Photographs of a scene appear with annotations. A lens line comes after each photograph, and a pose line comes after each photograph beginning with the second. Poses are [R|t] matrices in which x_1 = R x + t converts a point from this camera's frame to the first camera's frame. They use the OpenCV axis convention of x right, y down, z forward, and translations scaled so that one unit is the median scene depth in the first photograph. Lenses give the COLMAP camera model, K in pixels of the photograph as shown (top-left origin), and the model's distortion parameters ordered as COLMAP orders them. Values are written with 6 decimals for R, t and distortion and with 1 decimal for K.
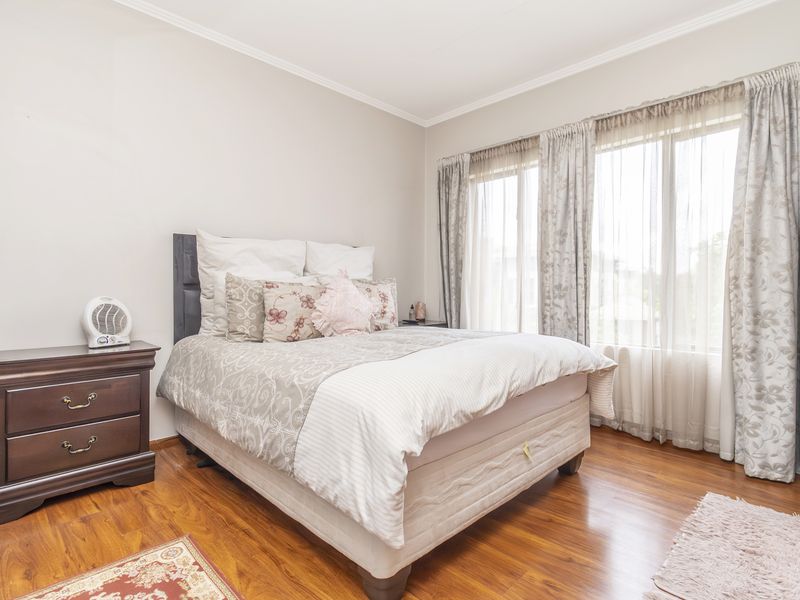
lens RADIAL K [[415.8, 0, 399.9], [0, 415.8, 297.8], [0, 0, 1]] dist [0.003013, 0.000378]
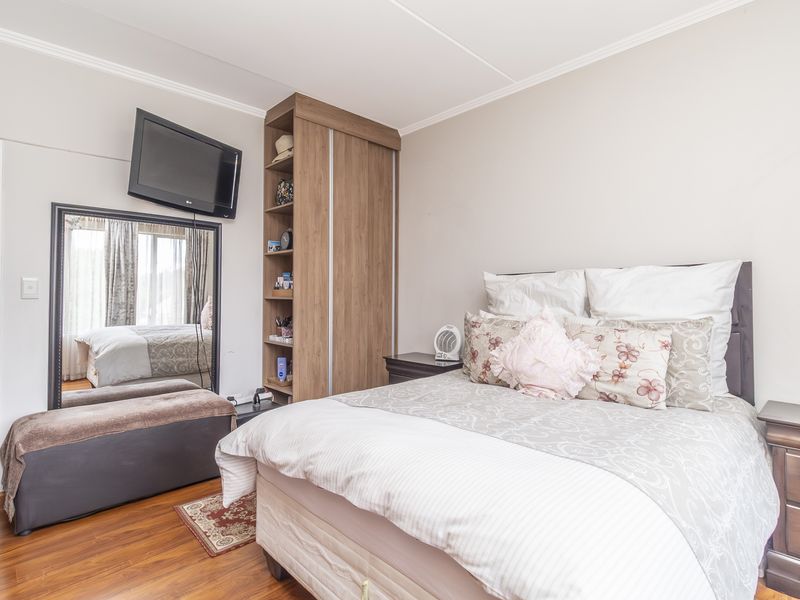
lens RADIAL K [[415.8, 0, 400.6], [0, 415.8, 293.2], [0, 0, 1]] dist [0.003013, 0.000378]
pose [[-0.004909, -0.012435, -0.999911, 0.694369], [-0.020178, 0.999720, -0.012333, -0.087486], [0.999784, 0.020115, -0.005159, 0.774616]]
